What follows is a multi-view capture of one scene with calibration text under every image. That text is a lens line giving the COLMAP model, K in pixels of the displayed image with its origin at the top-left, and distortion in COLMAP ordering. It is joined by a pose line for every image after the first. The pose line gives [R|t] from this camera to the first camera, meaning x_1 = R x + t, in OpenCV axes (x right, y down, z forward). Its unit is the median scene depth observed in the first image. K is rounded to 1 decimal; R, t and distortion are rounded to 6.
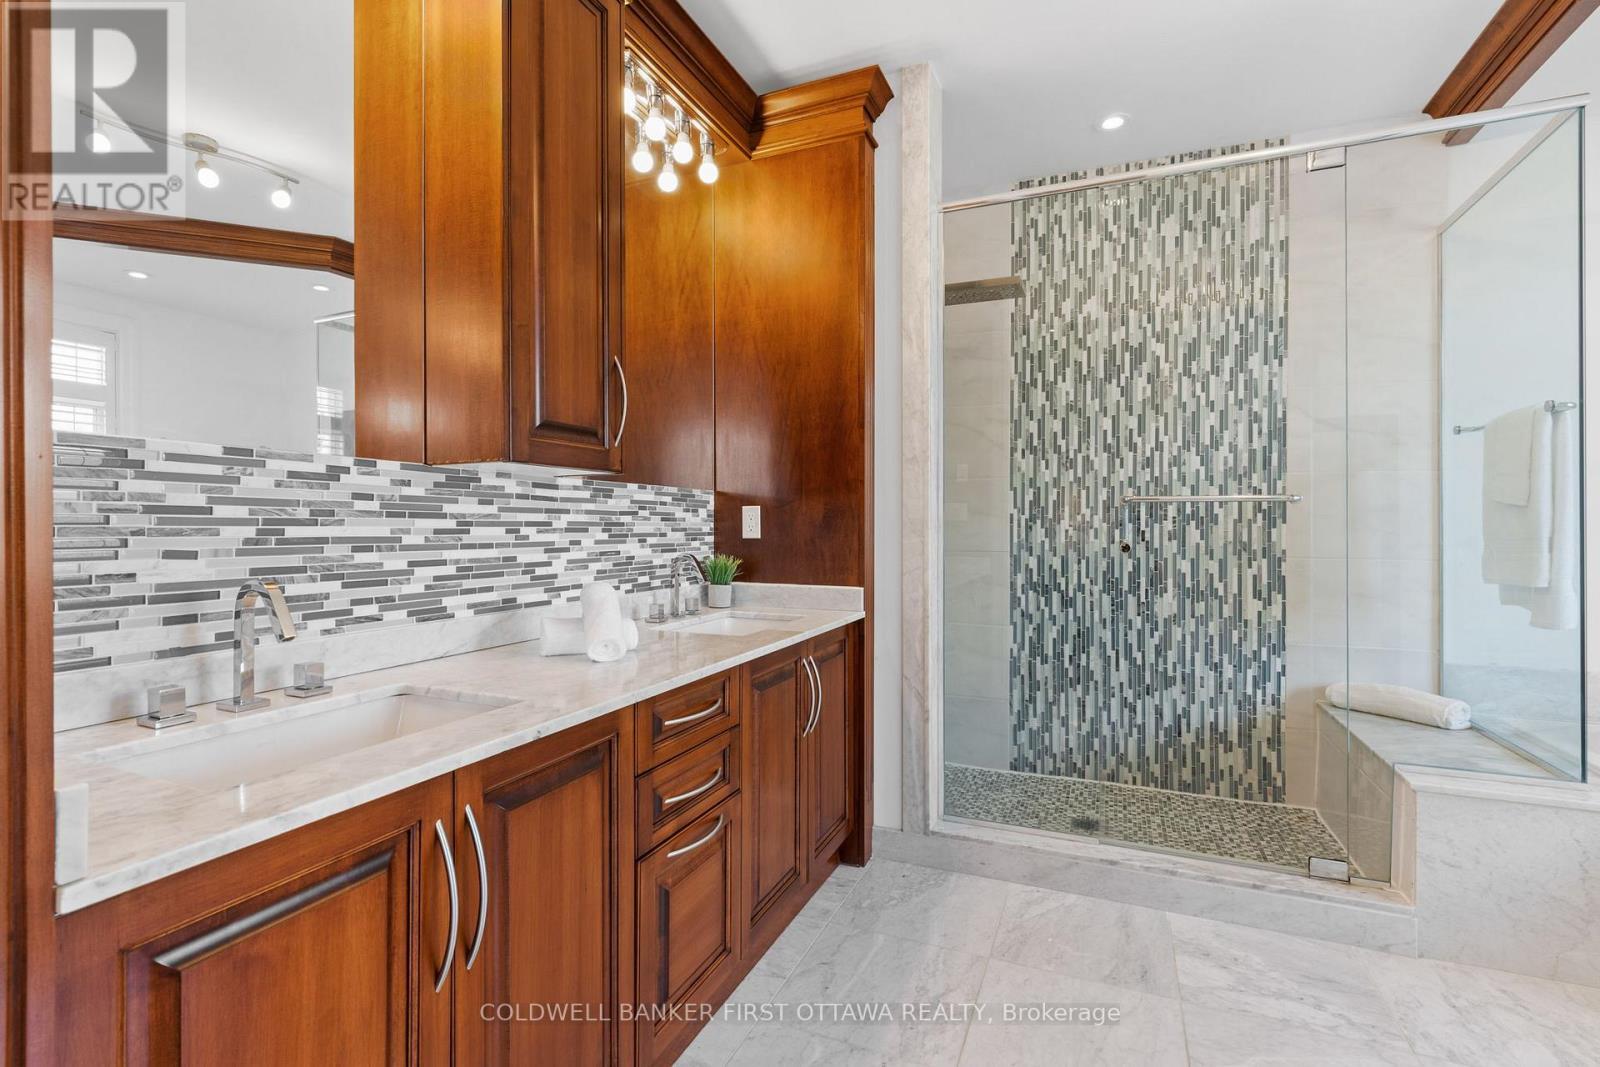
lens RADIAL K [[732.0, 0, 799.5], [0, 732.0, 527.5], [0, 0, 1]] dist [-0.003021, 0.001952]
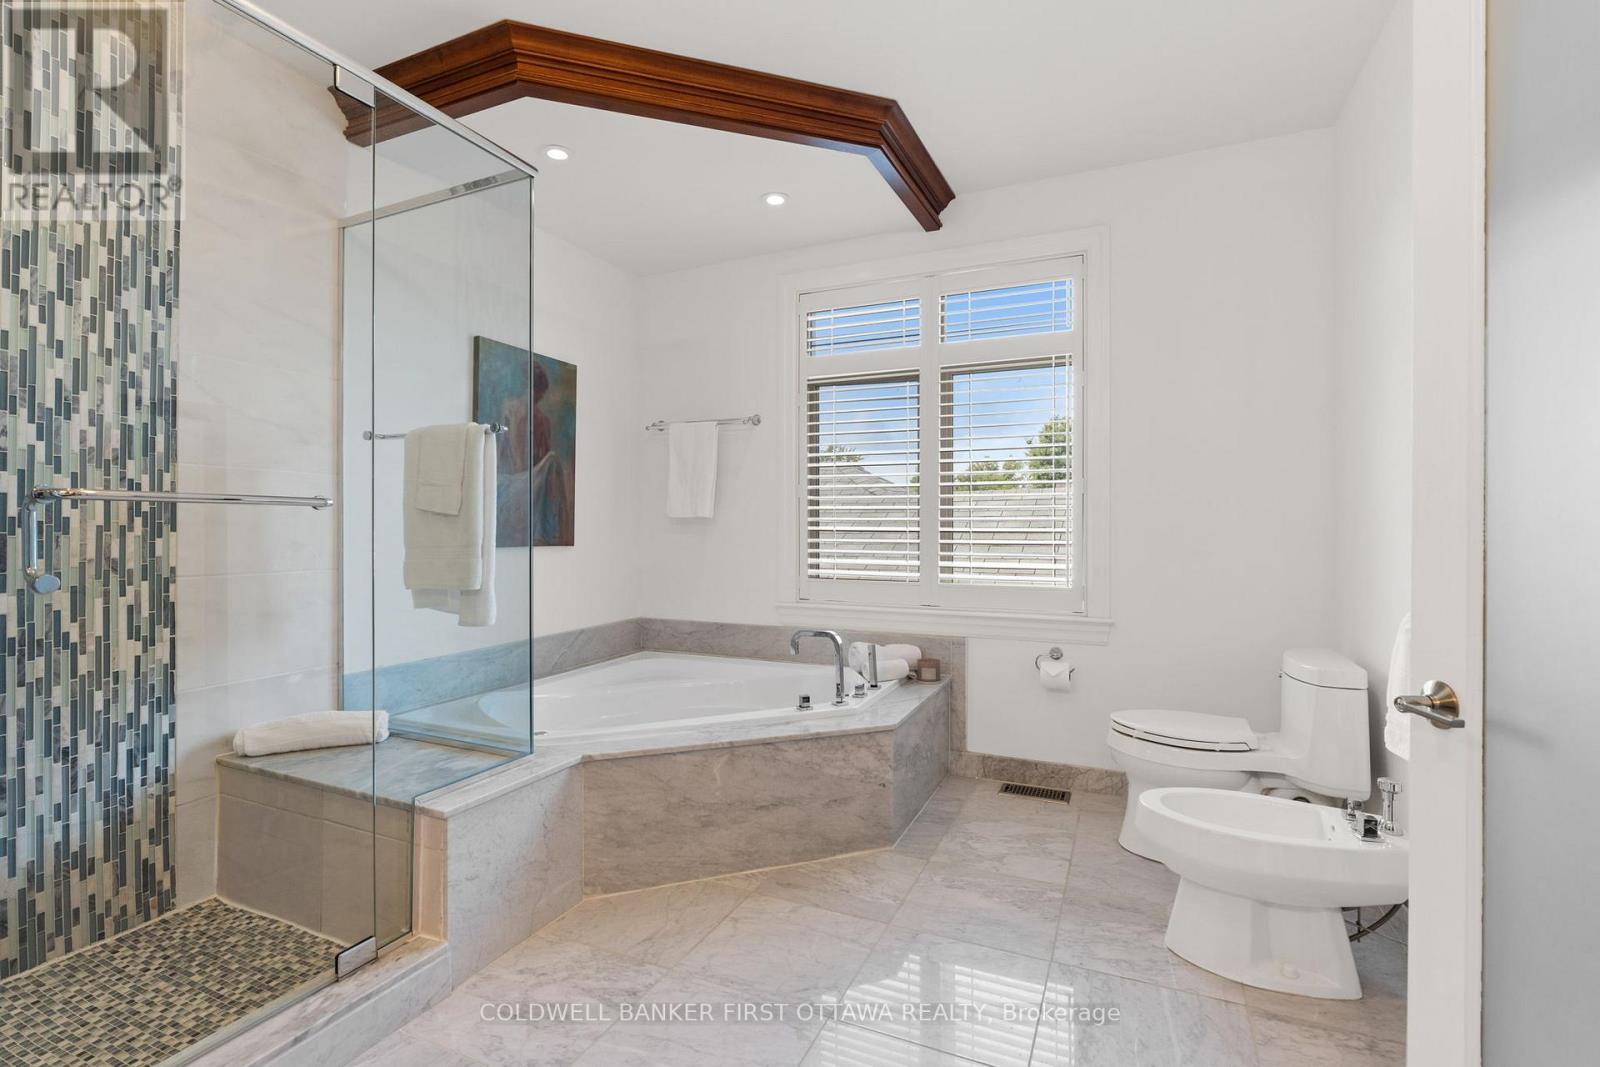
lens RADIAL K [[732.0, 0, 802.4], [0, 732.0, 527.8], [0, 0, 1]] dist [-0.003021, 0.001952]
pose [[0.037781, -0.003839, 0.999279, -0.051467], [0.003824, 0.999986, 0.003697, -0.009440], [-0.999279, 0.003681, 0.037795, 0.331214]]
